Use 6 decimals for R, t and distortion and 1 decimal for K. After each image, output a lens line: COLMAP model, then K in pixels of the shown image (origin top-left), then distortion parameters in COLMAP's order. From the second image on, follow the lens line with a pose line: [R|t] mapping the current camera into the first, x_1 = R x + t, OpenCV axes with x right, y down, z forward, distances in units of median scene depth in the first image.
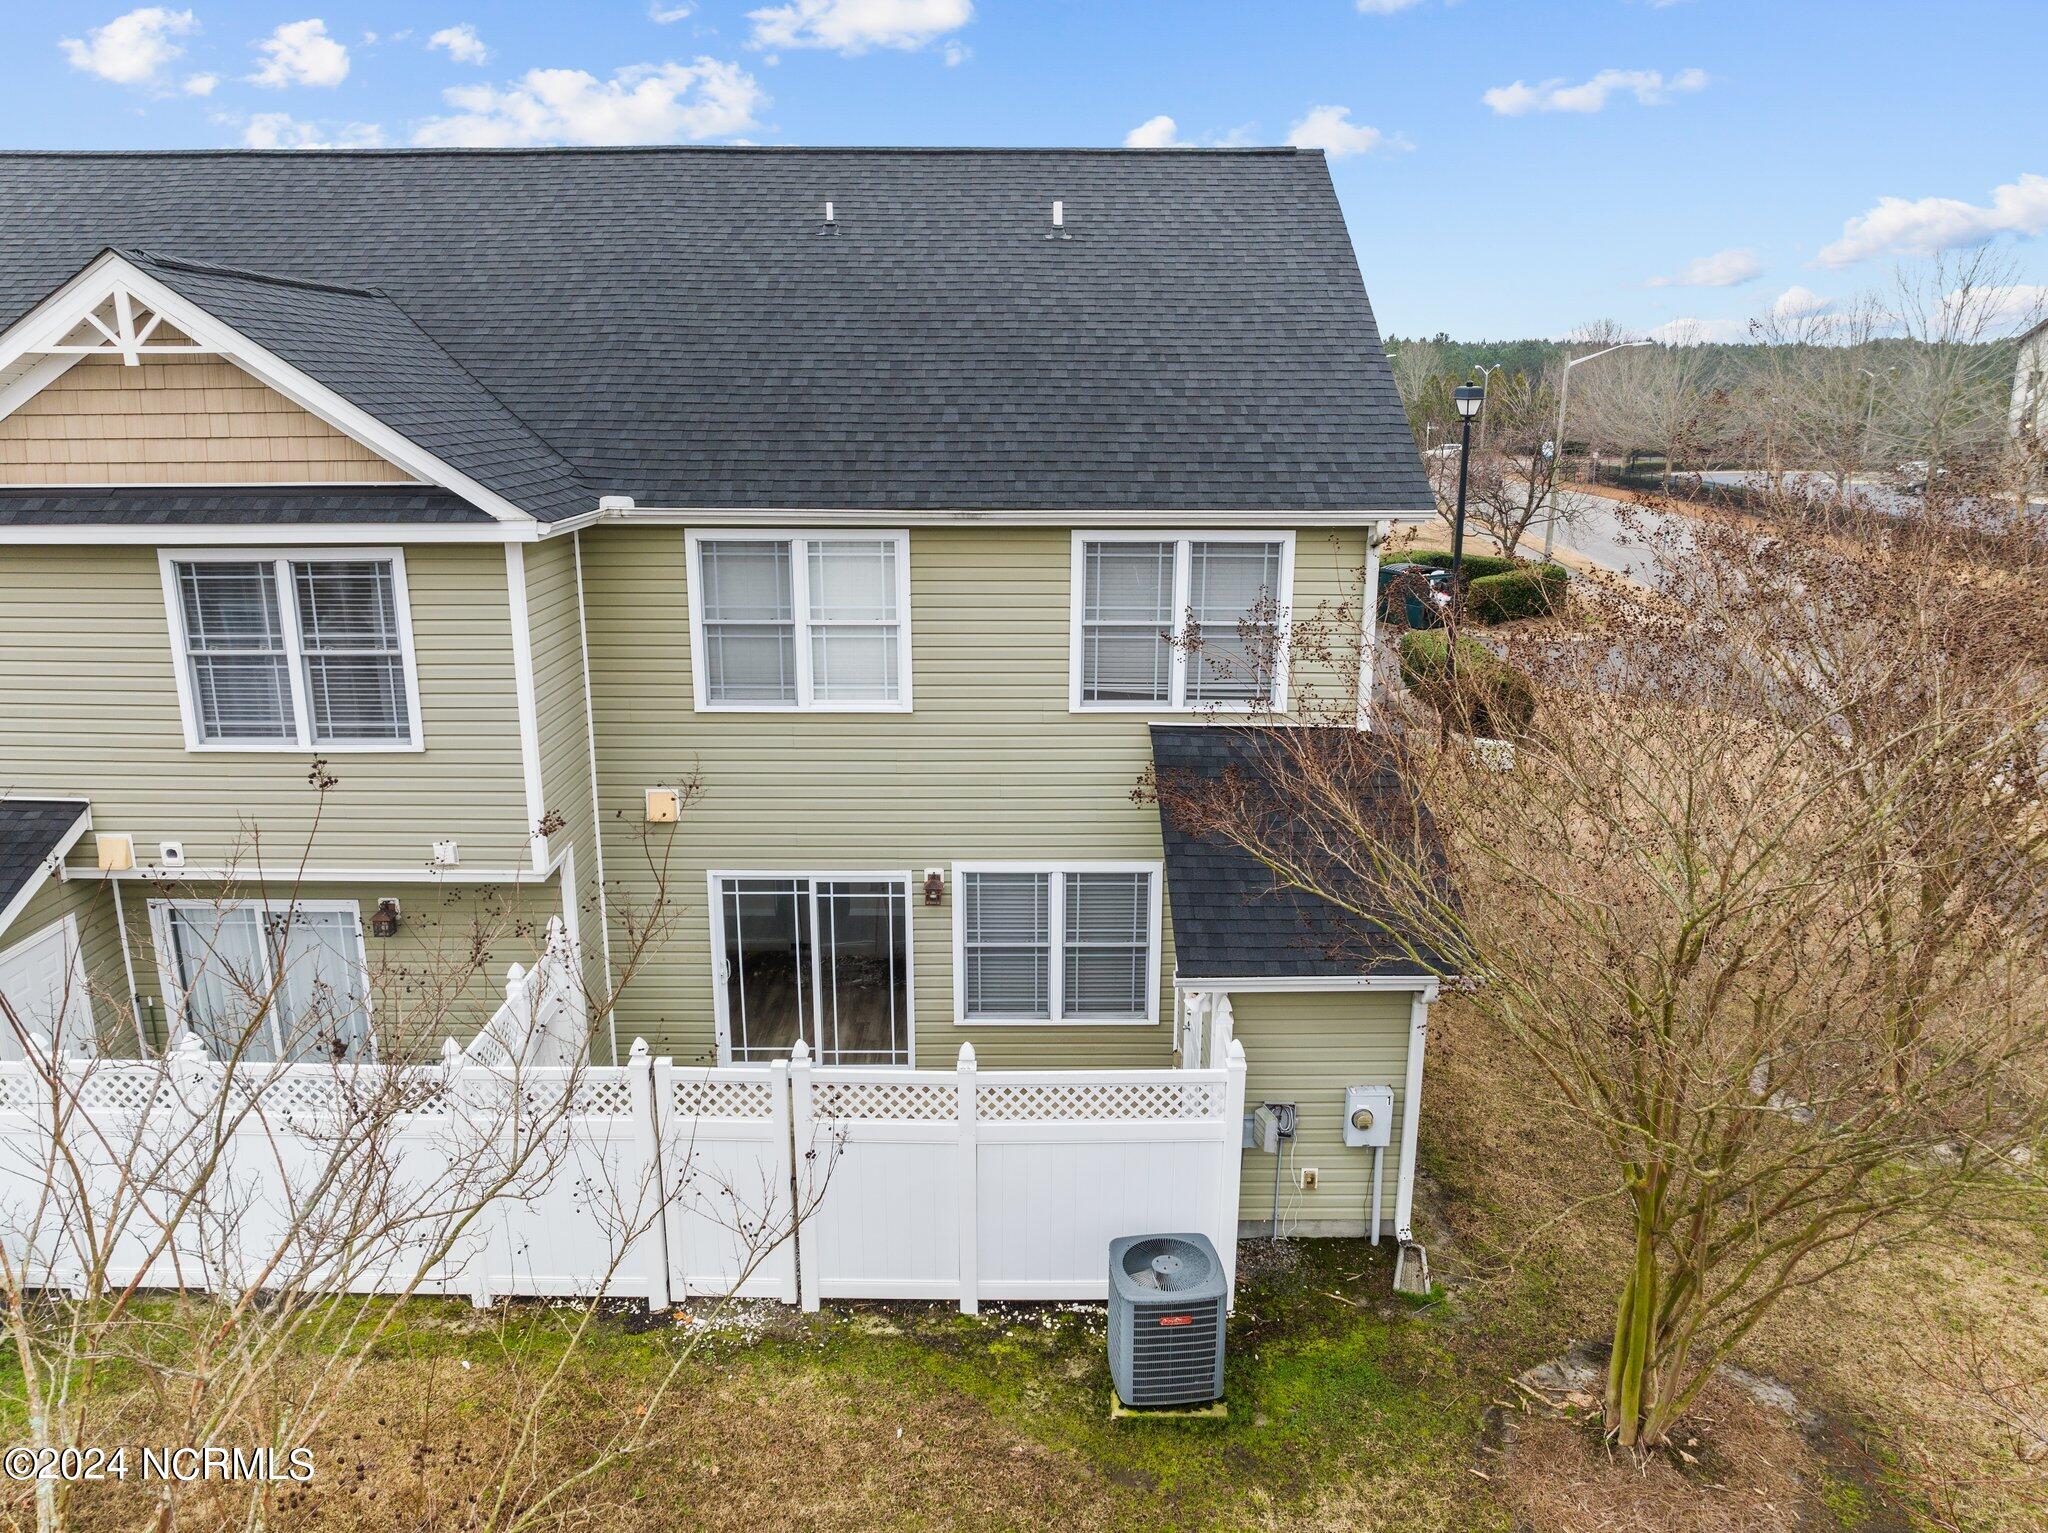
lens RADIAL K [[1432.1, 0, 1024.0], [0, 1432.1, 766.5], [0, 0, 1]] dist [0.000976, 0.000118]
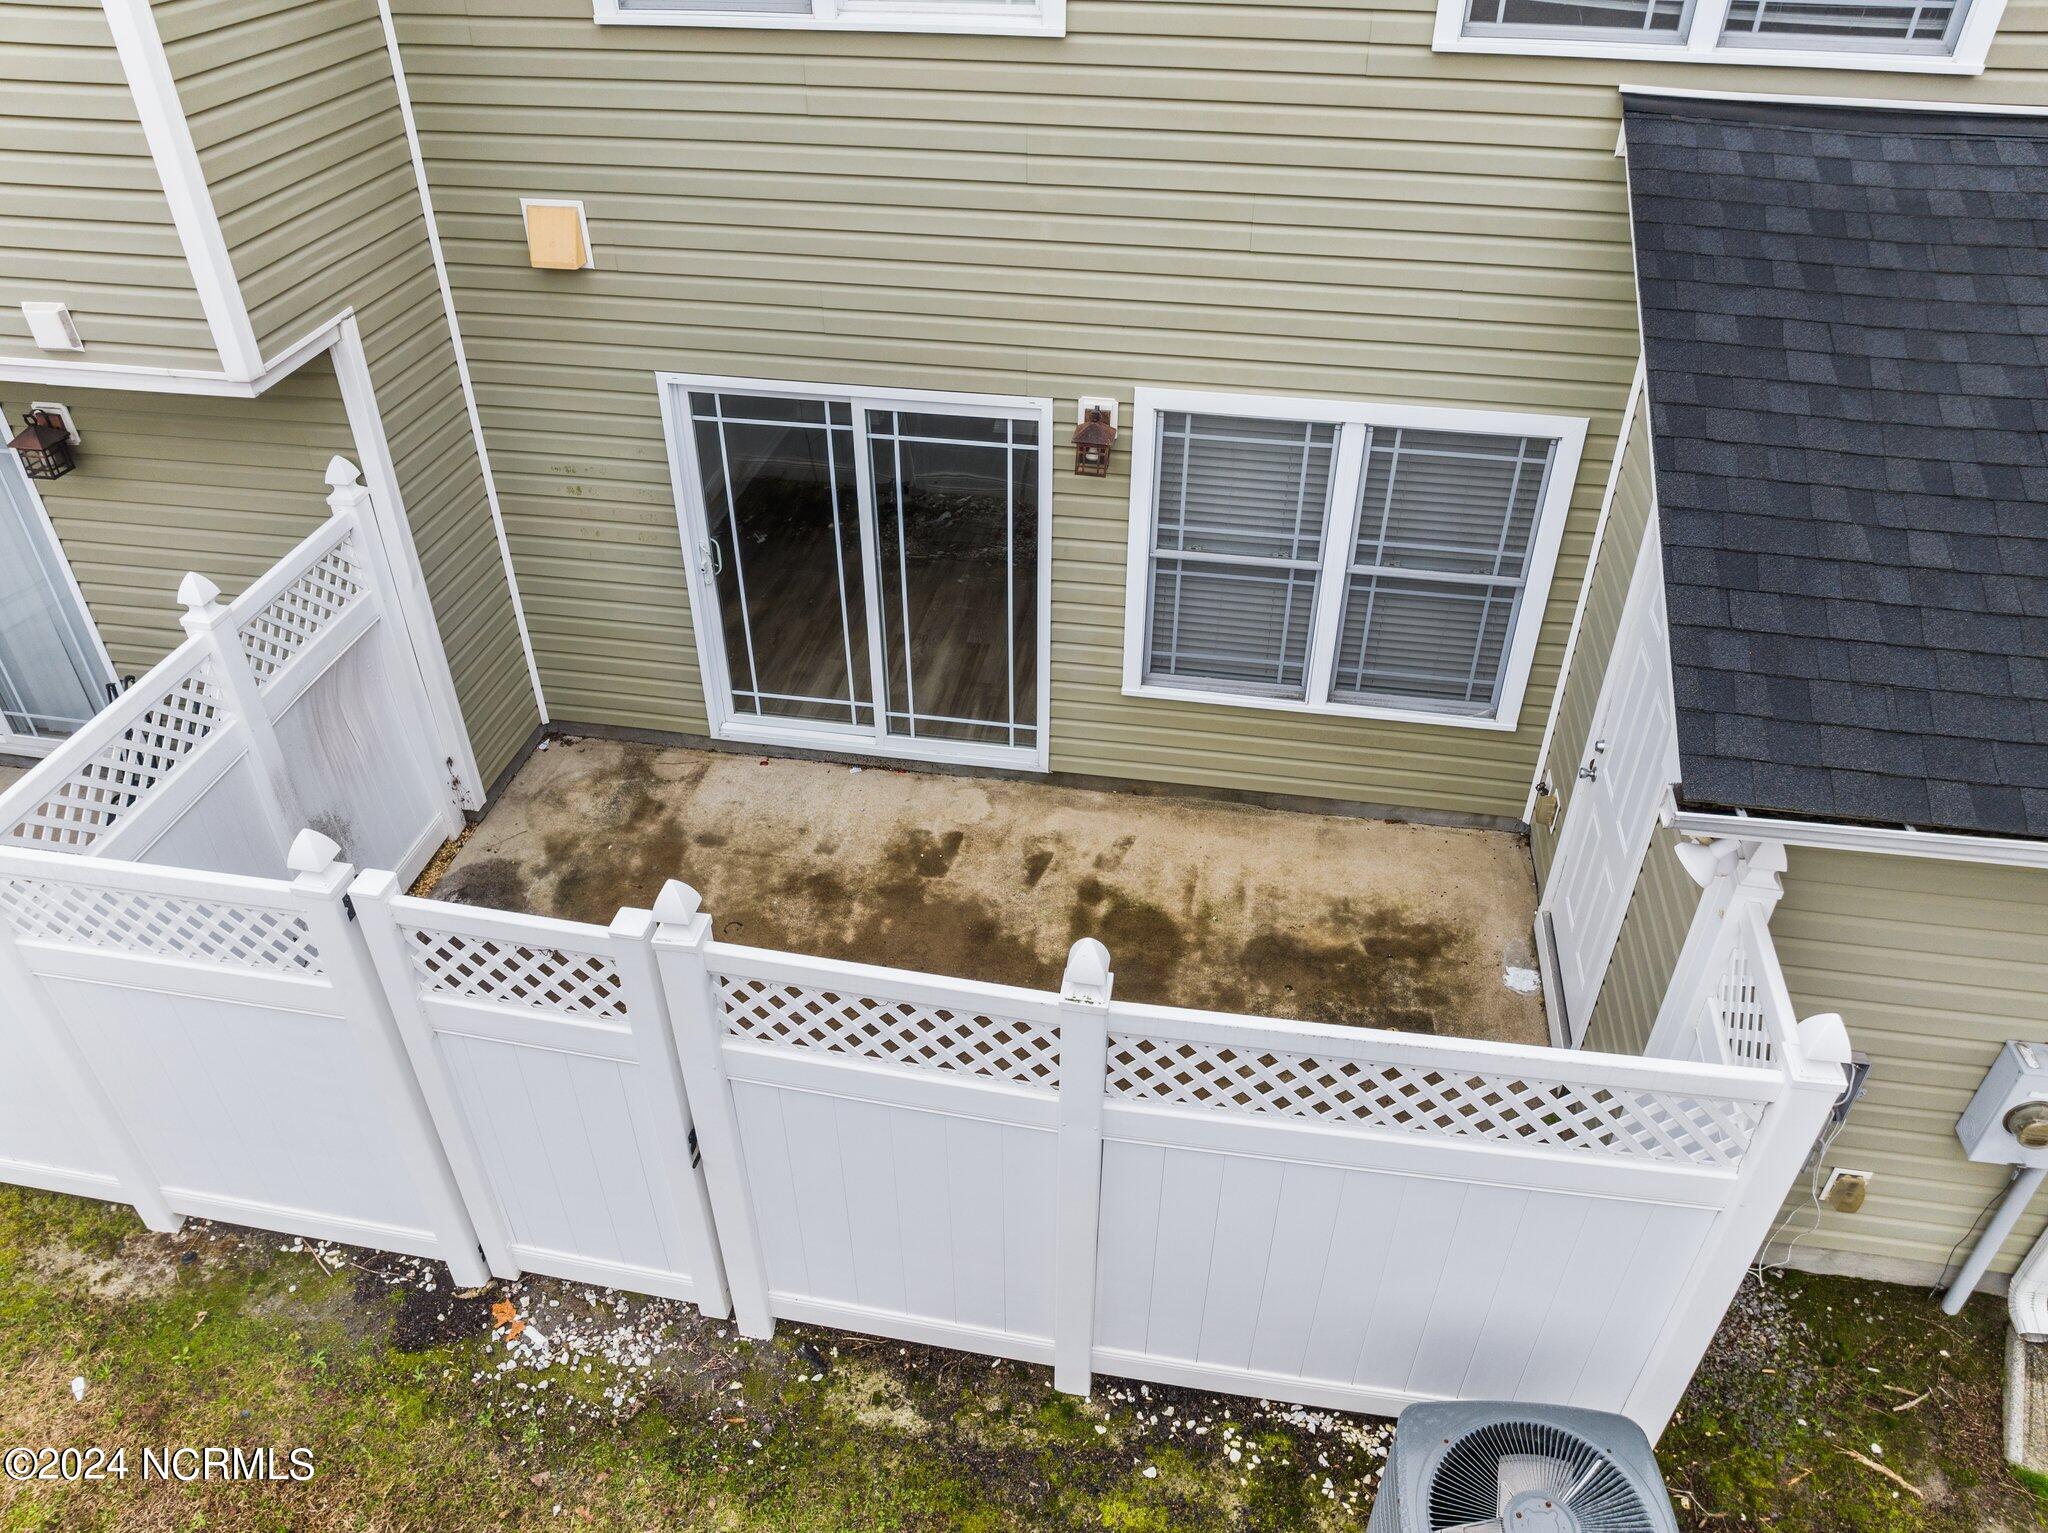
lens RADIAL K [[1455.9, 0, 1033.2], [0, 1455.9, 760.3], [0, 0, 1]] dist [-0.033740, 0.006039]
pose [[0.985451, 0.100327, -0.137191, -0.004655], [-0.043791, 0.929815, 0.365412, 0.006425], [0.164223, -0.354087, 0.920681, 0.500038]]
